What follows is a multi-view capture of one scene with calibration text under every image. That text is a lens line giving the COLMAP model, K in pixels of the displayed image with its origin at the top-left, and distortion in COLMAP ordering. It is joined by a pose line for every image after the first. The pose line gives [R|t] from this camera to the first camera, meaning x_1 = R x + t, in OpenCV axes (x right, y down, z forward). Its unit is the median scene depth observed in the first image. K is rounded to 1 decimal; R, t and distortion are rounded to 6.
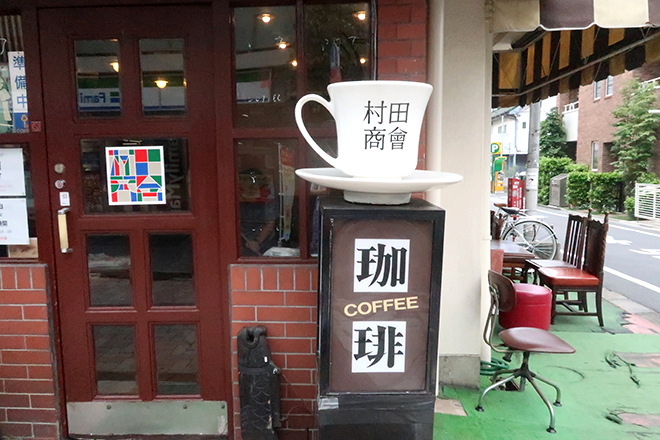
lens RADIAL K [[517.3, 0, 330.0], [0, 517.3, 220.0], [0, 0, 1]] dist [0.004697, -0.001558]
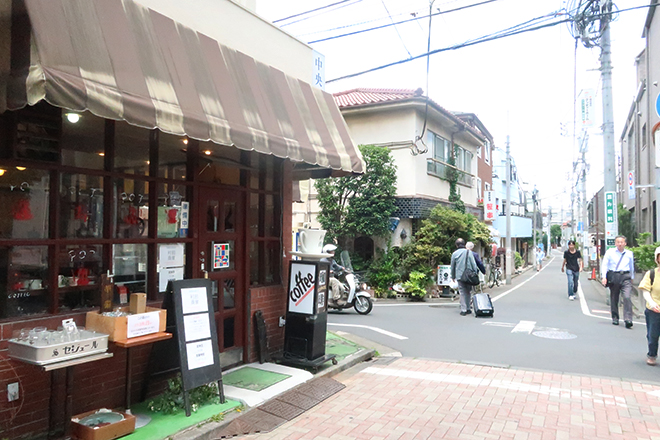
lens RADIAL K [[517.3, 0, 330.0], [0, 517.3, 220.0], [0, 0, 1]] dist [0.004697, -0.001558]
pose [[0.445898, 0.037716, 0.894289, -2.306966], [0.106392, 0.989796, -0.094792, 0.031617], [-0.888738, 0.137412, 0.437335, -0.521434]]
